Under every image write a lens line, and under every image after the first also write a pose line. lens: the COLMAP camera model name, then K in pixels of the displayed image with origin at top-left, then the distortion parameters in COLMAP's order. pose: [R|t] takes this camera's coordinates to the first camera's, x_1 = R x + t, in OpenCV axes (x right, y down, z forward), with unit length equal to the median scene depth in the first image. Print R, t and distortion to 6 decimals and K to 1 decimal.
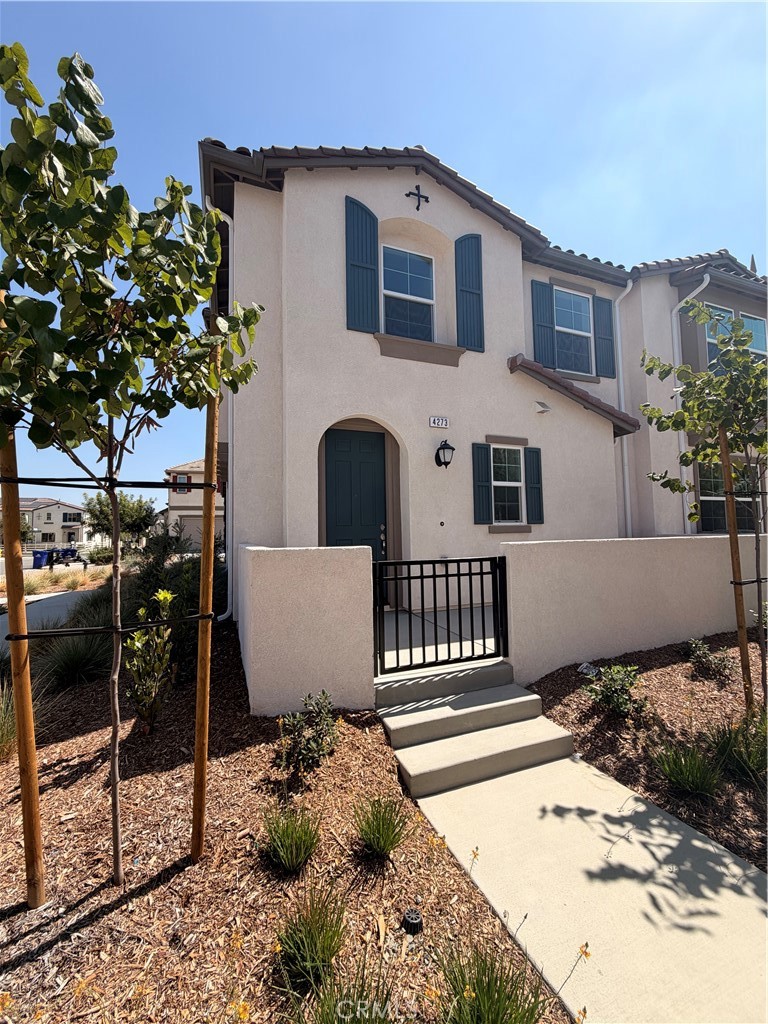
lens RADIAL K [[407.8, 0, 359.2], [0, 407.8, 495.6], [0, 0, 1]] dist [-0.005572, 0.001088]
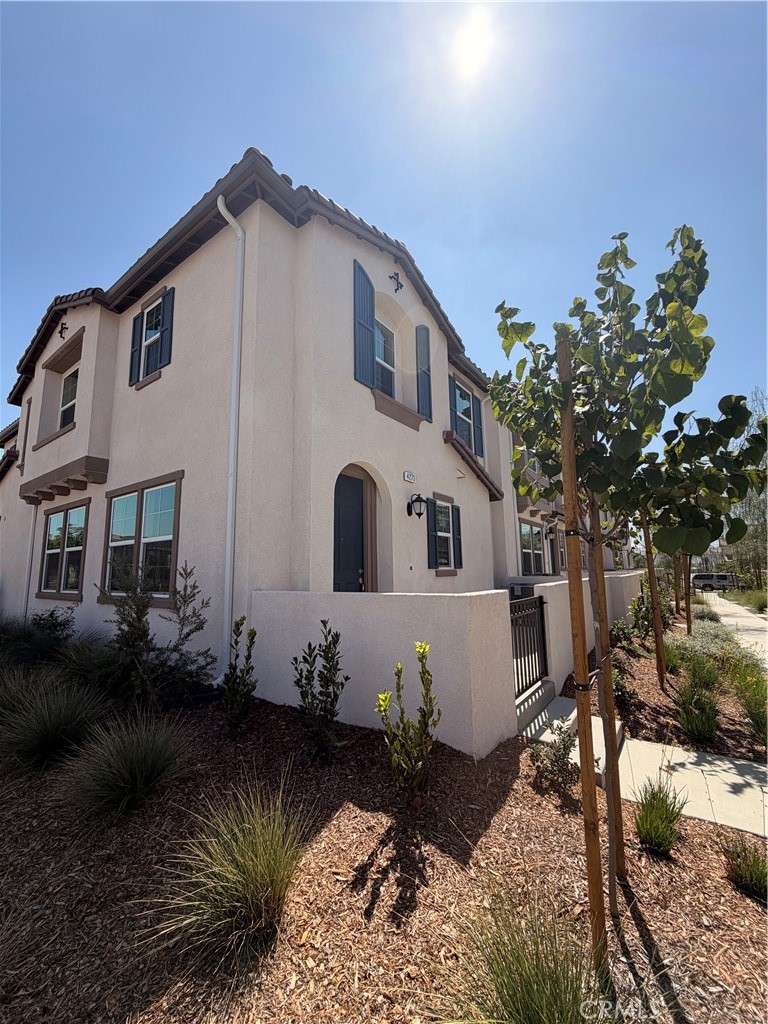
lens RADIAL K [[407.8, 0, 386.6], [0, 407.8, 493.5], [0, 0, 1]] dist [-0.005572, 0.001088]
pose [[0.834460, 0.107808, 0.540420, -1.247082], [-0.051283, 0.991613, -0.118631, 0.007651], [-0.548677, 0.071279, 0.832990, 0.256979]]
